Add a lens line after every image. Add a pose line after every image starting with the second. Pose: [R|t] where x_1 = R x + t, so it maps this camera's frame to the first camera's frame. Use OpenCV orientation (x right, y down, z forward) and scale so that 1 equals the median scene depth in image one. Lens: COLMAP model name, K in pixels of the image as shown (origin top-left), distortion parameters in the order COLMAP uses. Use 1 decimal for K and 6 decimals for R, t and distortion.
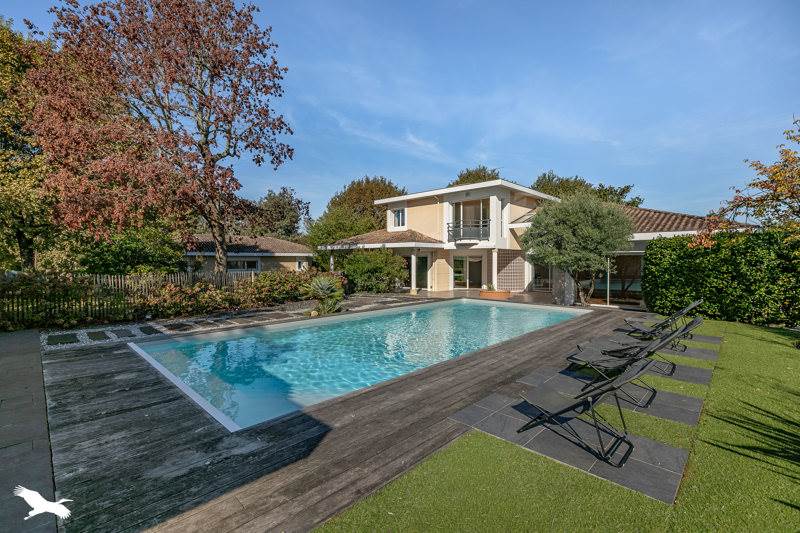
lens RADIAL K [[362.5, 0, 399.0], [0, 362.5, 264.6], [0, 0, 1]] dist [-0.000515, -0.000004]
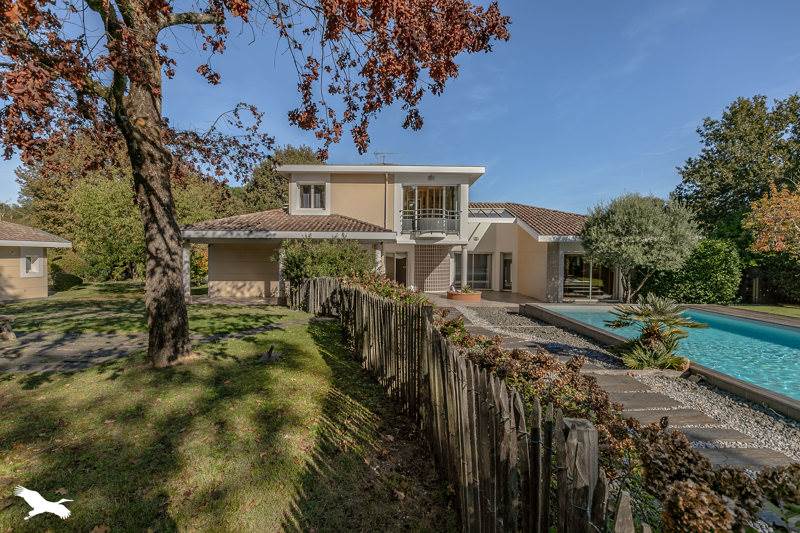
lens RADIAL K [[362.4, 0, 398.1], [0, 362.4, 265.2], [0, 0, 1]] dist [0.000460, 0.000037]
pose [[0.716504, -0.013756, 0.697447, -0.393810], [0.001511, 0.999834, 0.018168, -0.008141], [-0.697581, -0.011964, 0.716406, 0.404003]]
